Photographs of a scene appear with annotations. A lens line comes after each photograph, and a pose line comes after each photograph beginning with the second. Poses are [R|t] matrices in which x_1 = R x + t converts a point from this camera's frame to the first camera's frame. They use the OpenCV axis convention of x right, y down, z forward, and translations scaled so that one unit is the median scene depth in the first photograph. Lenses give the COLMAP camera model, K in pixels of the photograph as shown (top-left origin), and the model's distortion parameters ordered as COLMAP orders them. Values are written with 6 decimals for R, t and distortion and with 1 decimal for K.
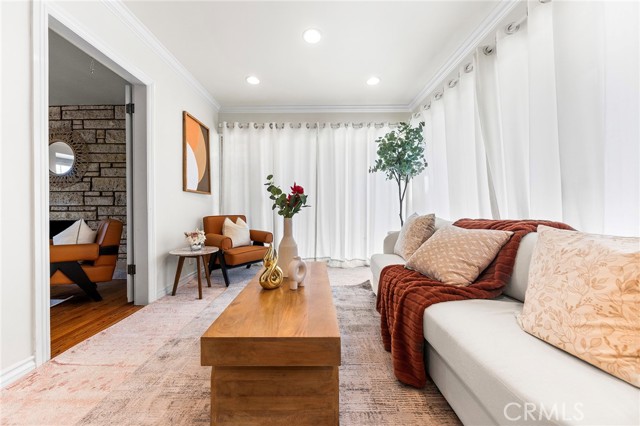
lens RADIAL K [[221.2, 0, 309.3], [0, 221.2, 210.4], [0, 0, 1]] dist [0.006667, -0.000384]
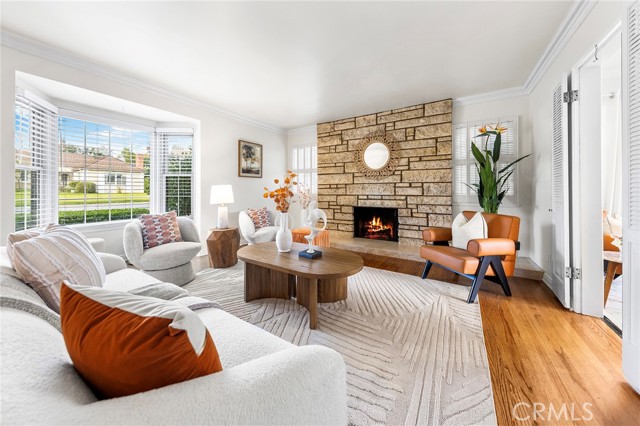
lens RADIAL K [[210.8, 0, 325.5], [0, 210.8, 190.1], [0, 0, 1]] dist [0.003137, -0.000013]
pose [[0.875147, 0.004945, -0.483832, -0.797190], [-0.002528, 0.999981, 0.005647, -0.053407], [0.483851, -0.003718, 0.875143, -0.143637]]
